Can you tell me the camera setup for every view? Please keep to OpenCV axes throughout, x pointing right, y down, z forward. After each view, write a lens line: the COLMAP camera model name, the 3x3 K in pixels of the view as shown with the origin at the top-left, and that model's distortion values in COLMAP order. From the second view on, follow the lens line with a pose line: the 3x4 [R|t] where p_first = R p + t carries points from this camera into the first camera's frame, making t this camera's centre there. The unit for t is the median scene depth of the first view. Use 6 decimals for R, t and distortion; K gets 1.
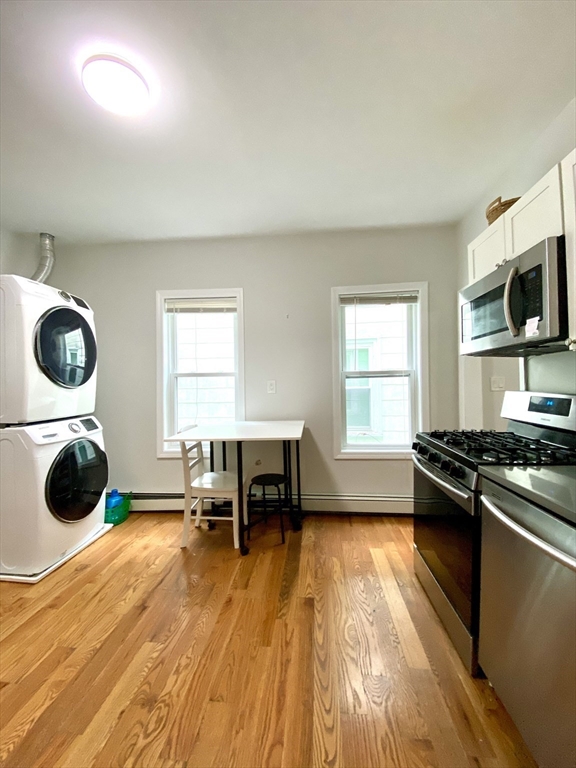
lens RADIAL K [[310.9, 0, 288.0], [0, 310.9, 384.0], [0, 0, 1]] dist [0.002179, -0.011210]
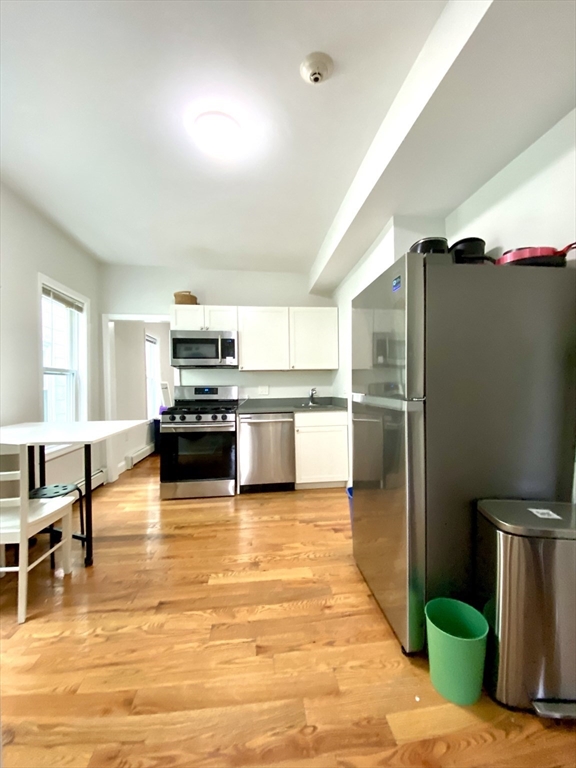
lens RADIAL K [[310.9, 0, 288.0], [0, 310.9, 384.0], [0, 0, 1]] dist [0.002179, -0.011210]
pose [[-0.197504, 0.021459, 0.980067, -1.396809], [0.021926, 0.999607, -0.017468, 0.071088], [-0.980057, 0.018039, -0.197897, 0.746951]]
